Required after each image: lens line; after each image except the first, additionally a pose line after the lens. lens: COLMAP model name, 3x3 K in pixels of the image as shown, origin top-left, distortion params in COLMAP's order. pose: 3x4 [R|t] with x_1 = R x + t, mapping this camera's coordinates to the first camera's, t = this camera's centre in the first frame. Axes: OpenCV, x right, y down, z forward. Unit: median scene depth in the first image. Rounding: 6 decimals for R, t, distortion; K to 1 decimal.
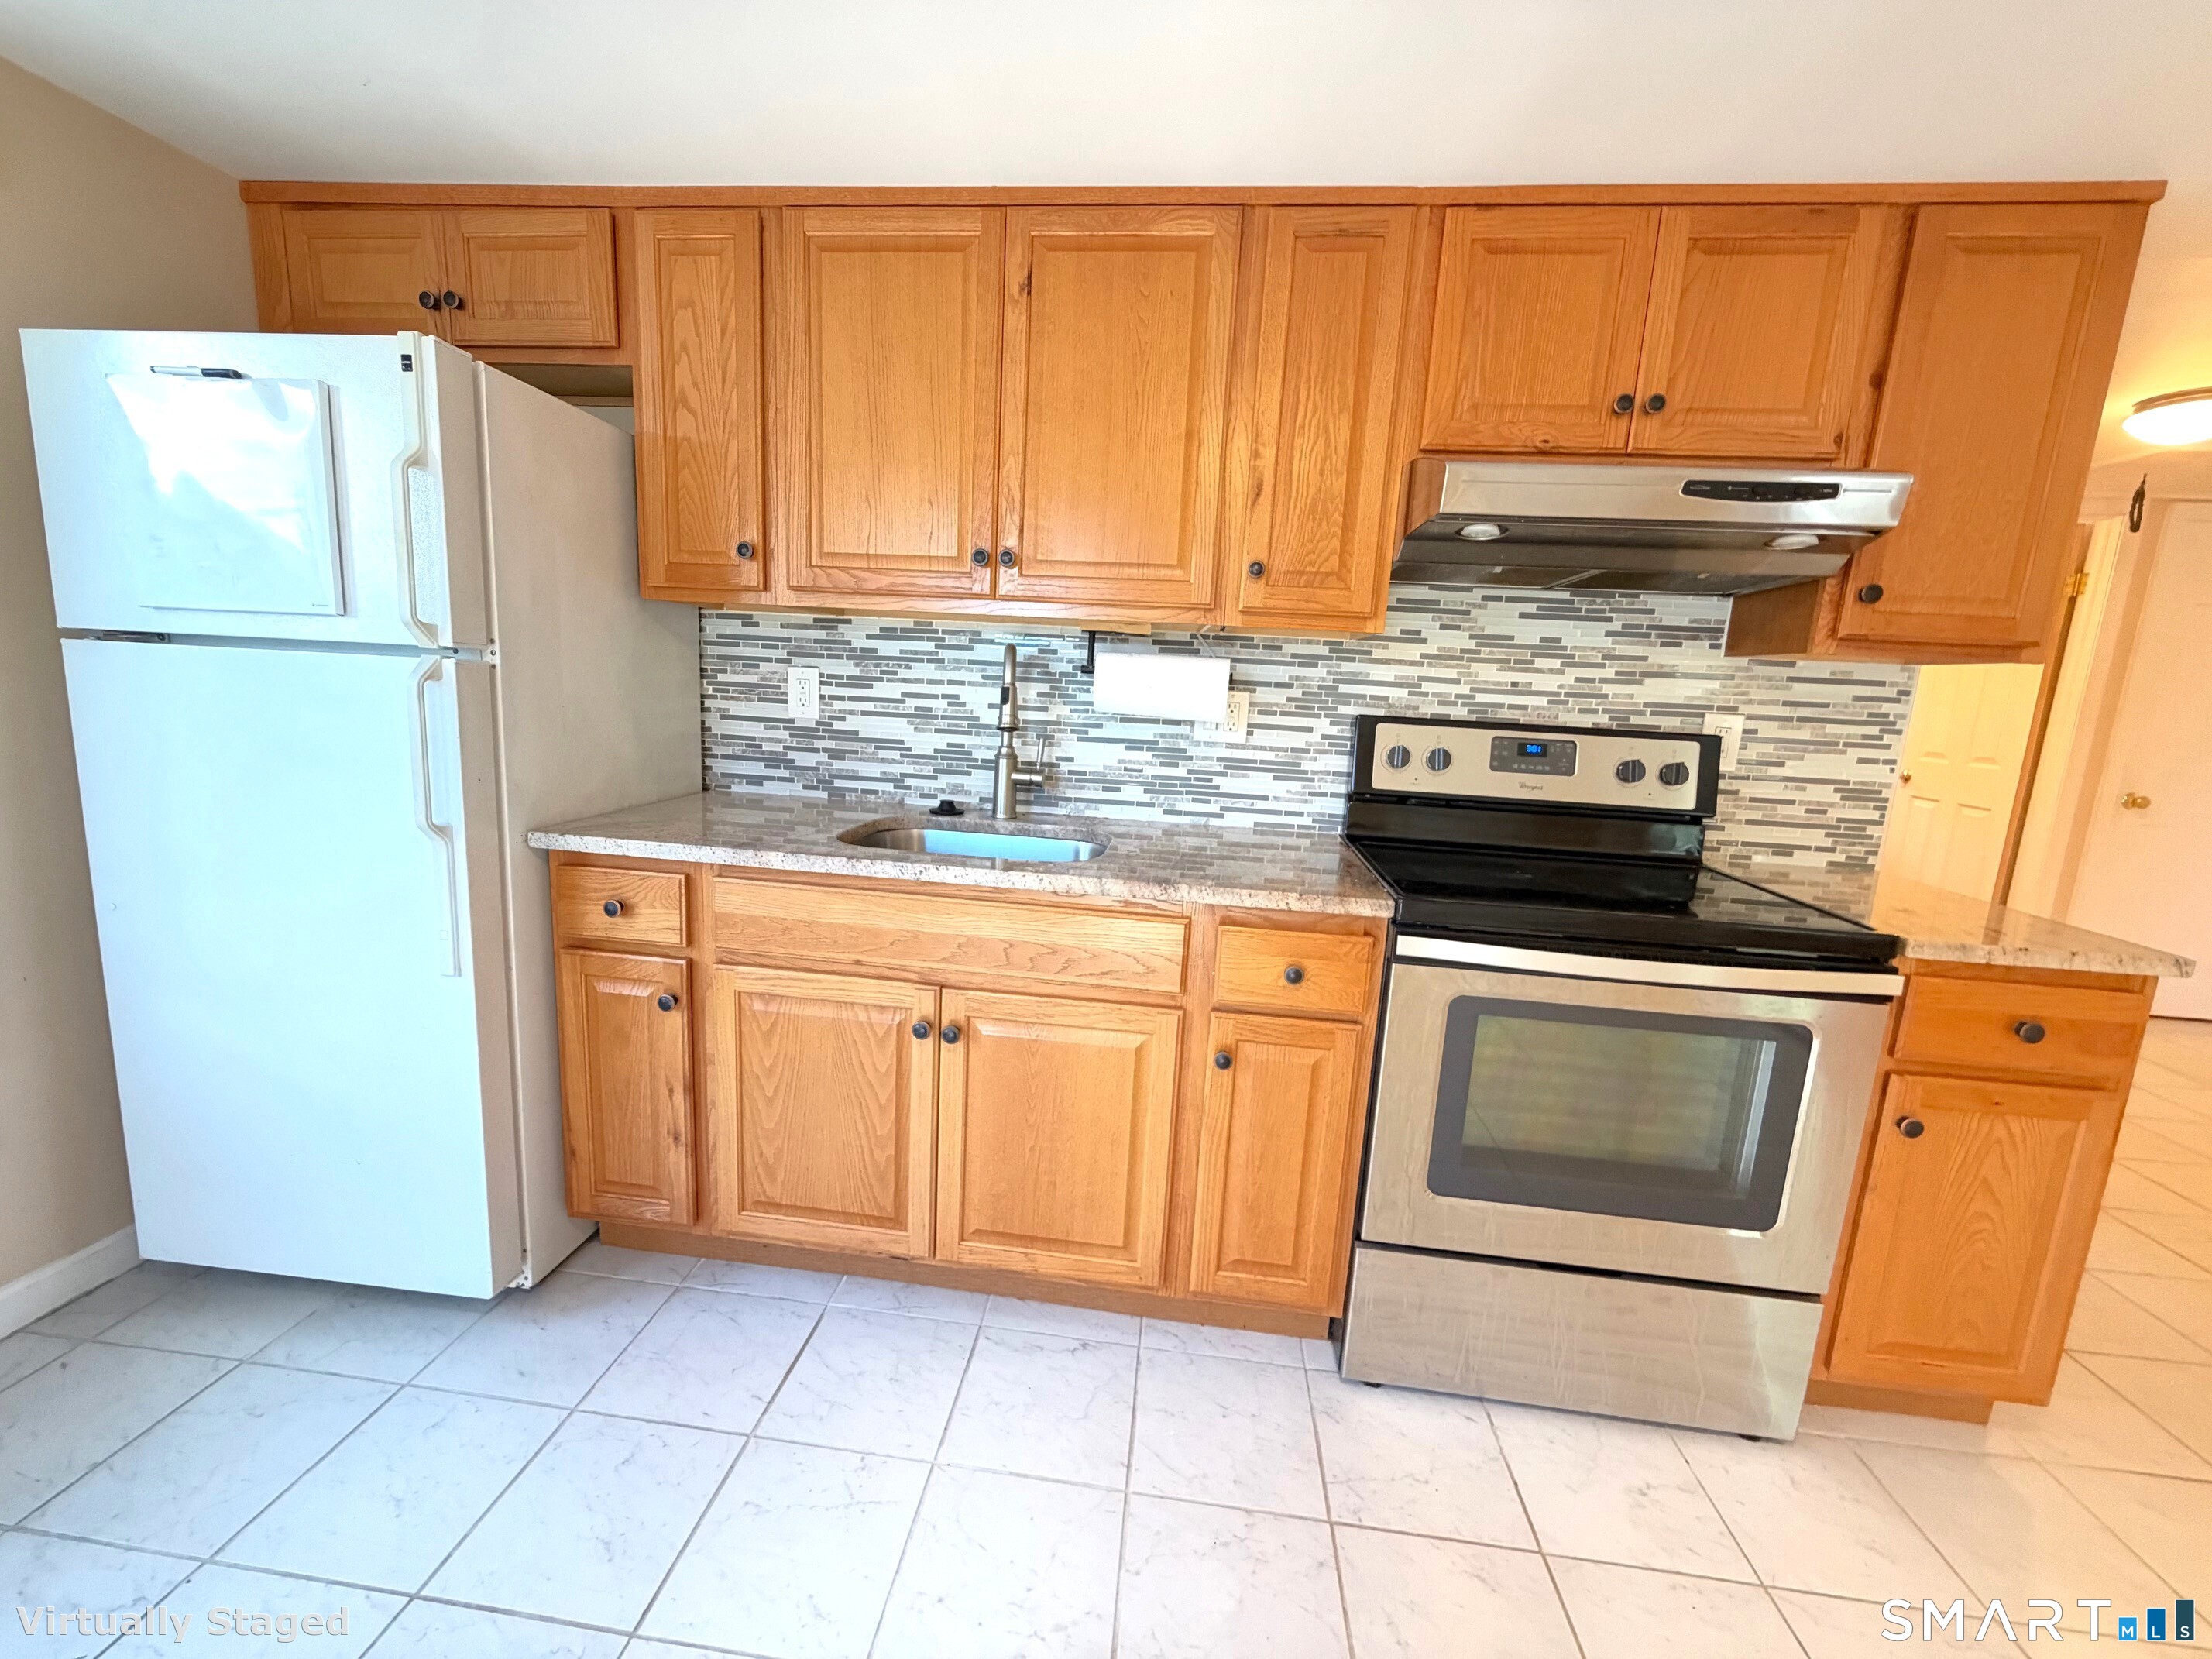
lens RADIAL K [[883.5, 0, 1101.7], [0, 883.5, 824.6], [0, 0, 1]] dist [-0.001781, -0.000047]
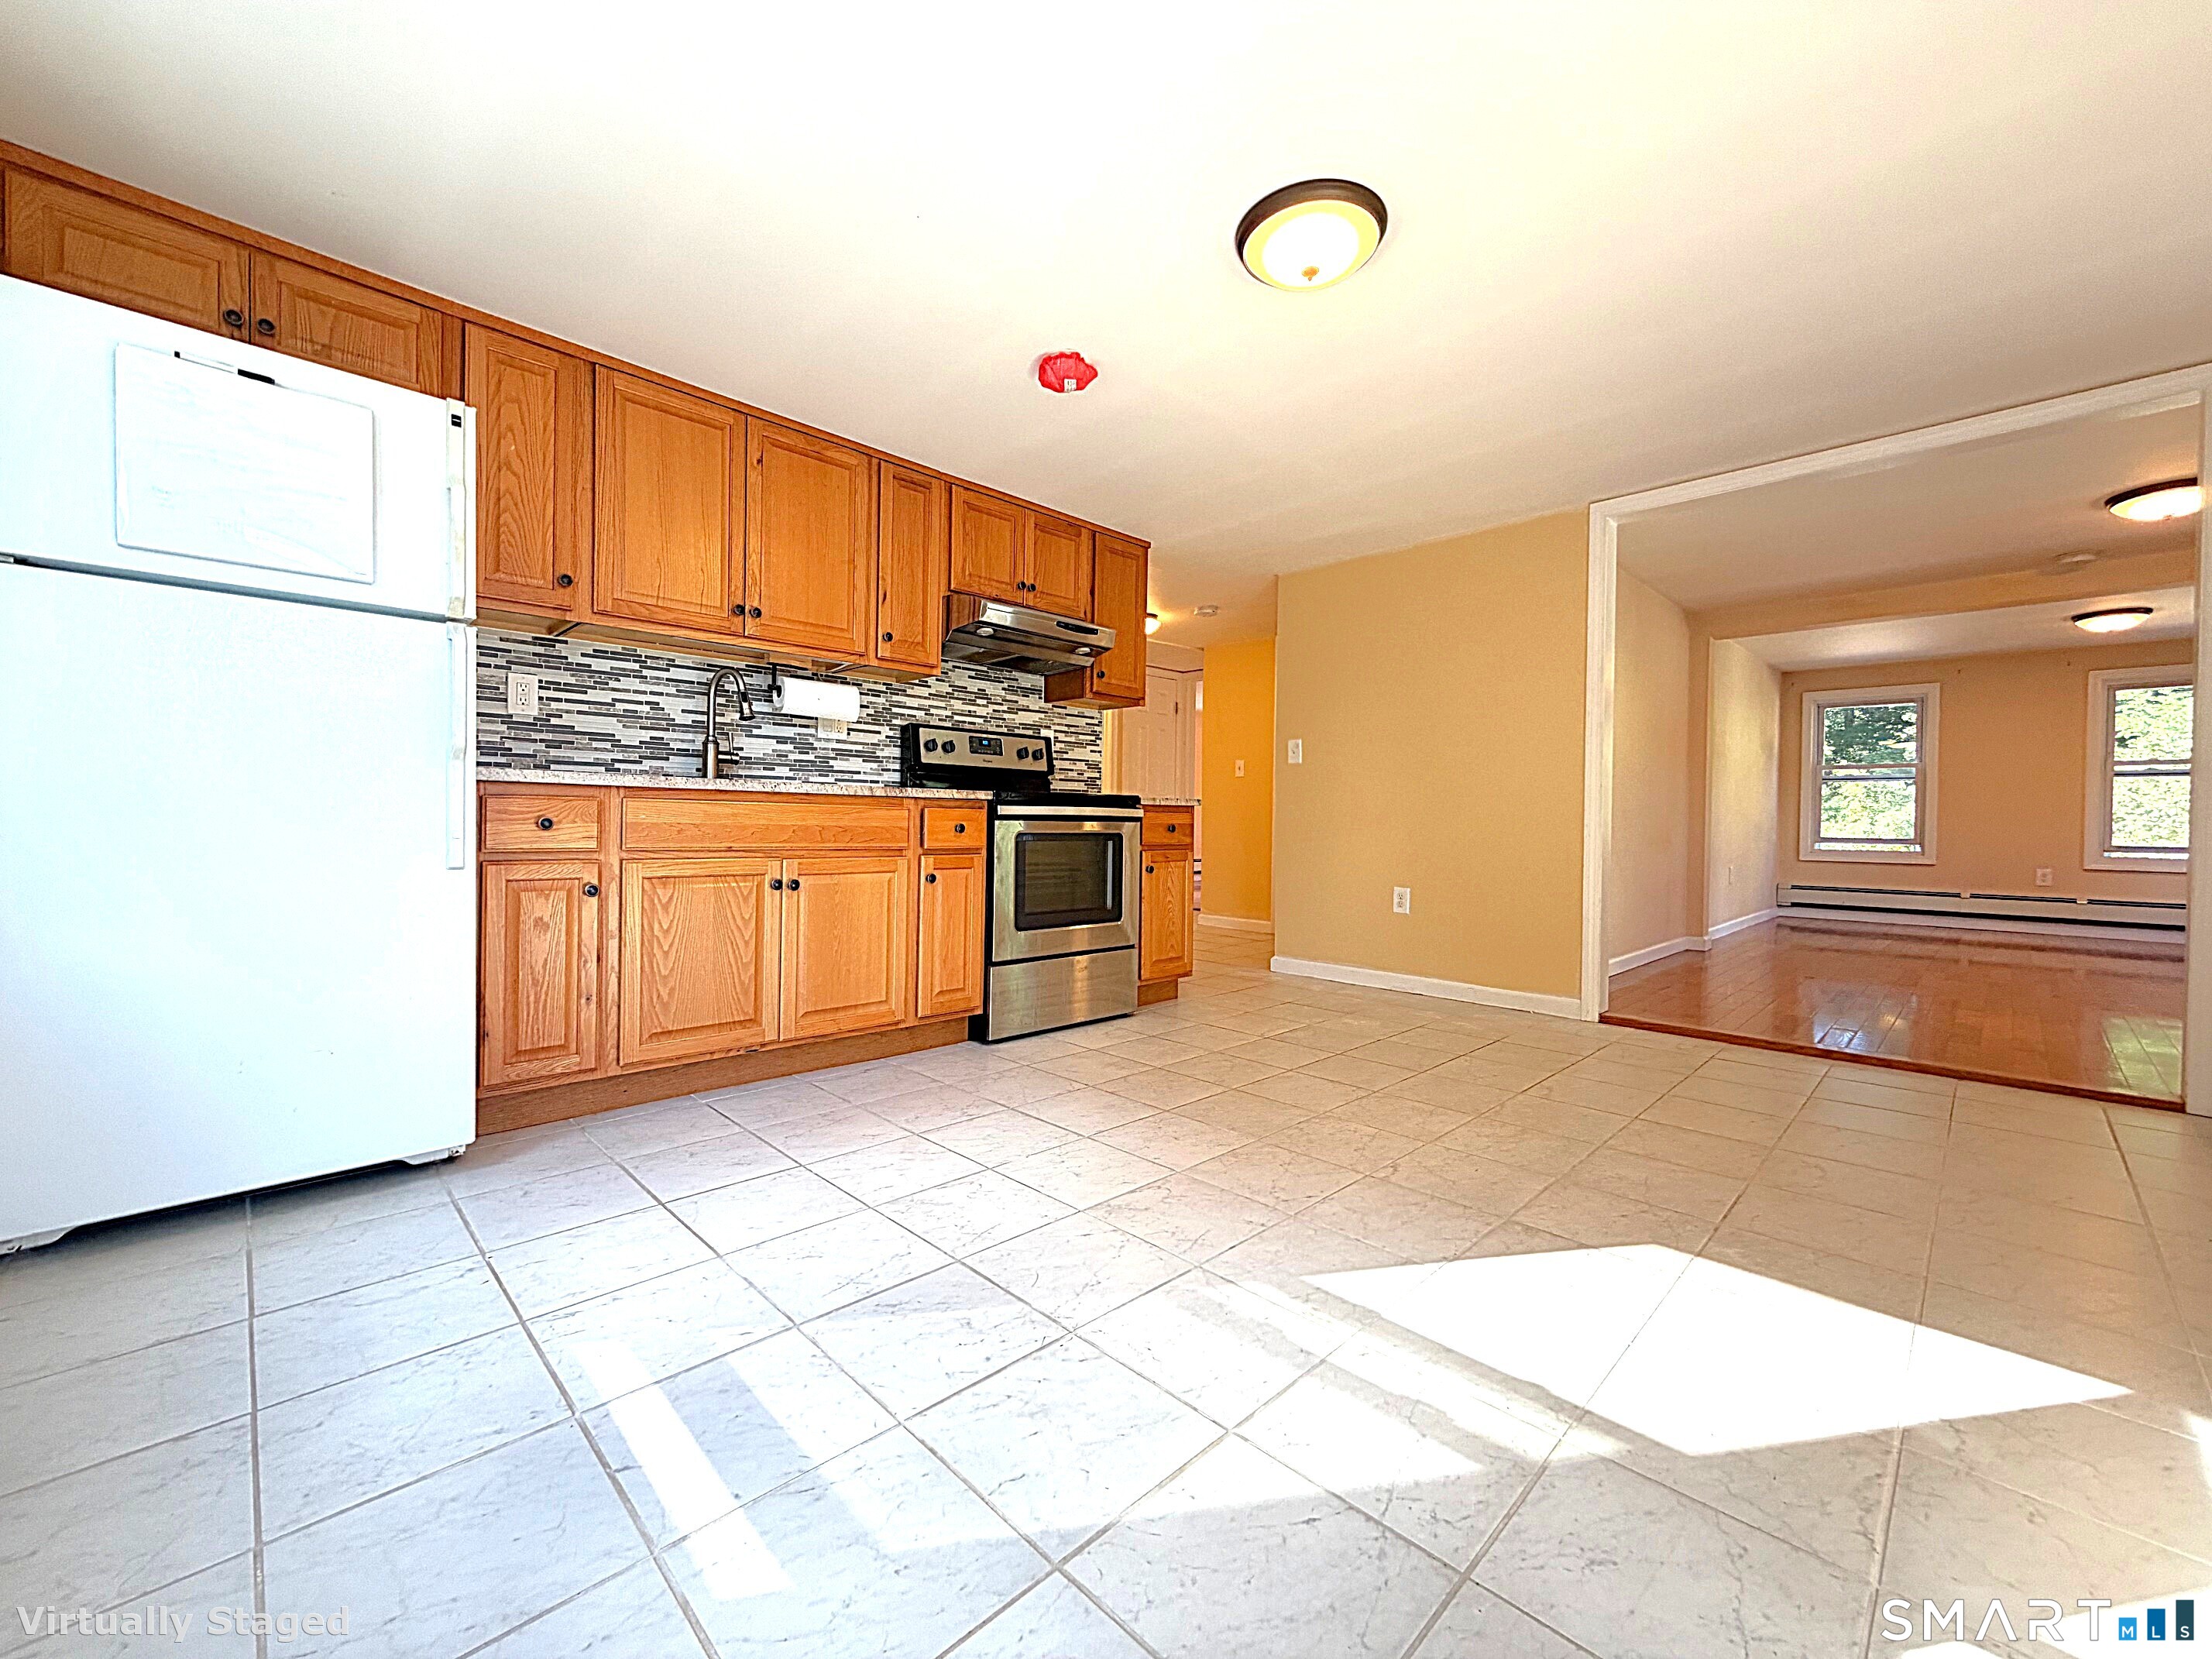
lens RADIAL K [[883.5, 0, 1101.7], [0, 883.5, 824.6], [0, 0, 1]] dist [-0.001781, -0.000047]
pose [[0.628464, -0.046108, 0.776471, -0.893487], [0.148079, 0.987078, -0.061240, 0.255662], [-0.763613, 0.153466, 0.627171, -0.416753]]
